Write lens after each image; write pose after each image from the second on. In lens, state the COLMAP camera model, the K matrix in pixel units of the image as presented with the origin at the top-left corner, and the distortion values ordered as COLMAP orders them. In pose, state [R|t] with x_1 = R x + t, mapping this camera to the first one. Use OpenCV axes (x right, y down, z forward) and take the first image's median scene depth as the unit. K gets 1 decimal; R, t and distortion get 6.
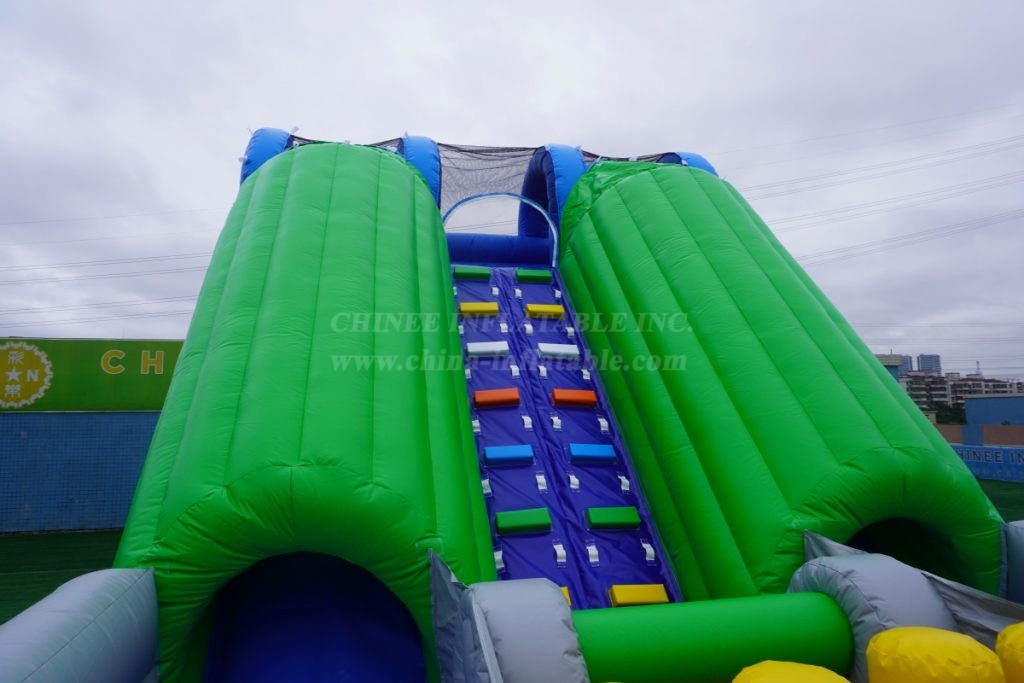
lens RADIAL K [[677.7, 0, 518.6], [0, 677.7, 343.1], [0, 0, 1]] dist [-0.035419, 0.022847]
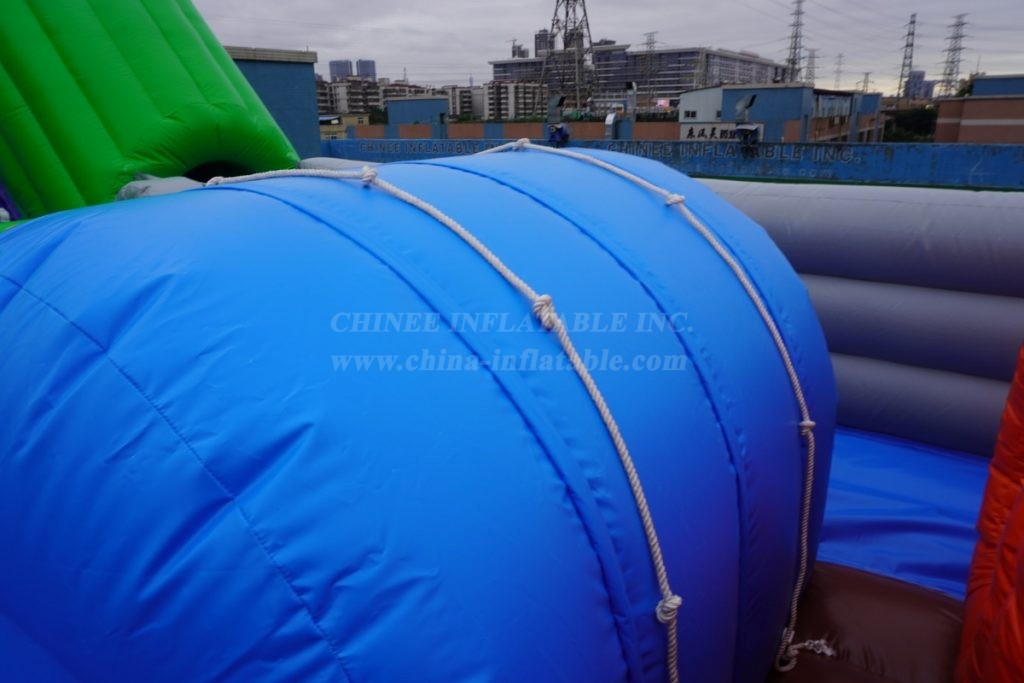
lens RADIAL K [[677.7, 0, 501.0], [0, 677.7, 342.1], [0, 0, 1]] dist [-0.035419, 0.022847]
pose [[0.746908, -0.220092, 0.627446, 0.071335], [-0.055894, 0.919509, 0.389076, 0.040811], [-0.662574, -0.325674, 0.674487, -0.287644]]
